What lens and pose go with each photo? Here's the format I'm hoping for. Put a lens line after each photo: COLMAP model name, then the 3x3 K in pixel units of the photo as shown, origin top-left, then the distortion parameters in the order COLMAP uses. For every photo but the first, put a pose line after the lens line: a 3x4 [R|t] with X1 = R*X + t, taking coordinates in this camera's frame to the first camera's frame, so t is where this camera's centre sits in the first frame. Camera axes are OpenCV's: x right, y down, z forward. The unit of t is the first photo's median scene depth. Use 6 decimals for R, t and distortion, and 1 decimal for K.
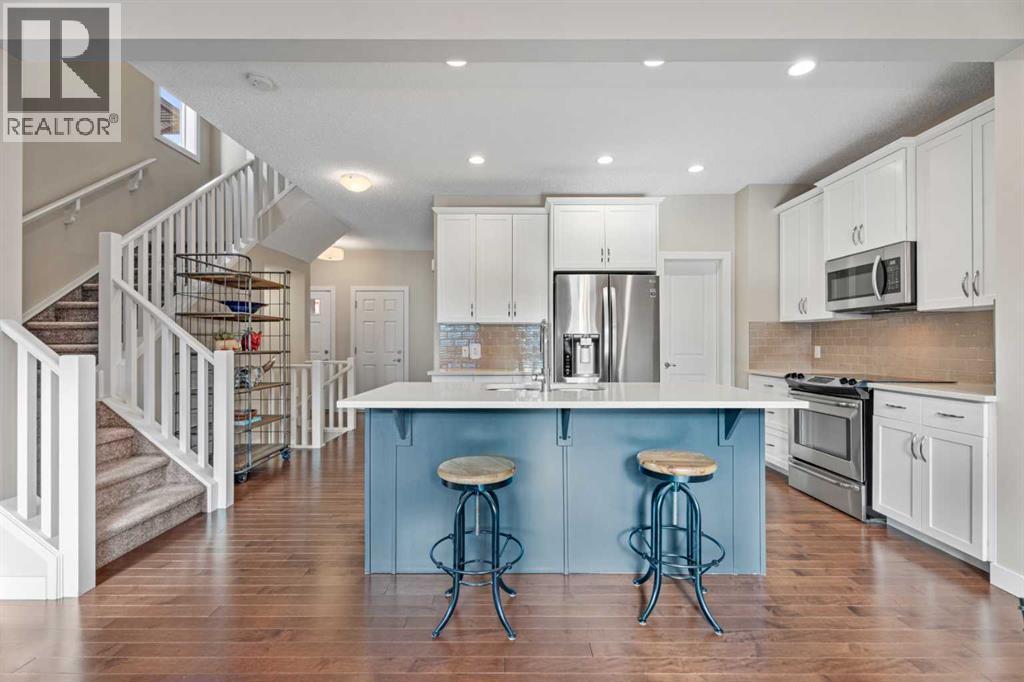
lens RADIAL K [[452.9, 0, 509.1], [0, 452.9, 342.0], [0, 0, 1]] dist [-0.005739, 0.001681]
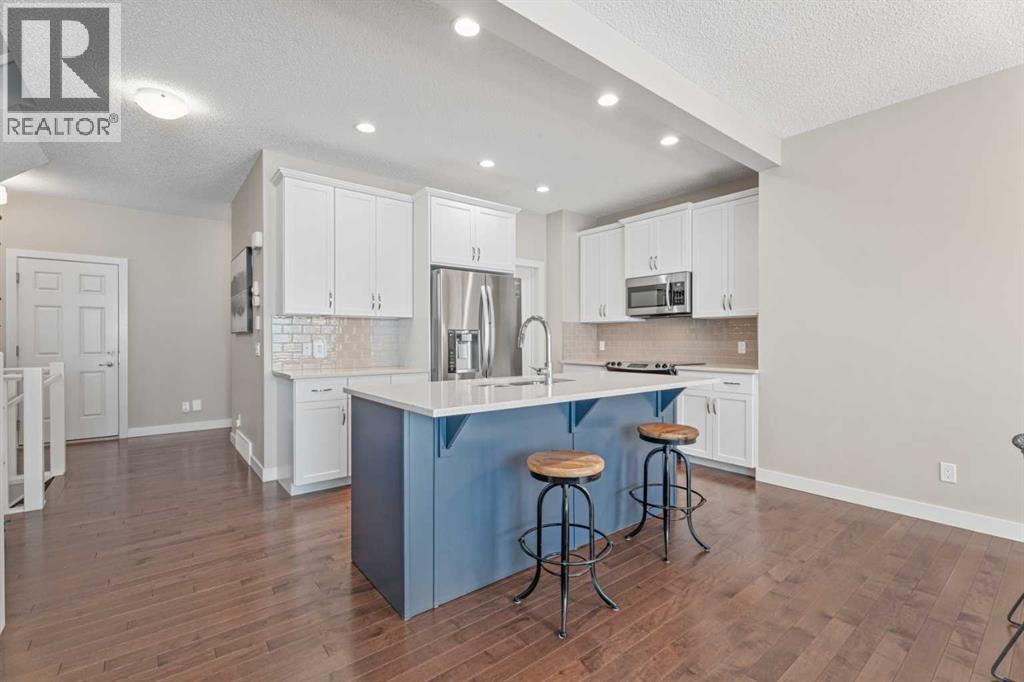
lens RADIAL K [[452.9, 0, 517.1], [0, 452.9, 339.8], [0, 0, 1]] dist [-0.005739, 0.001681]
pose [[0.775747, -0.000662, 0.631044, -0.413066], [-0.001030, 0.999997, 0.002315, 0.002002], [-0.631043, -0.002446, 0.775744, 0.149311]]
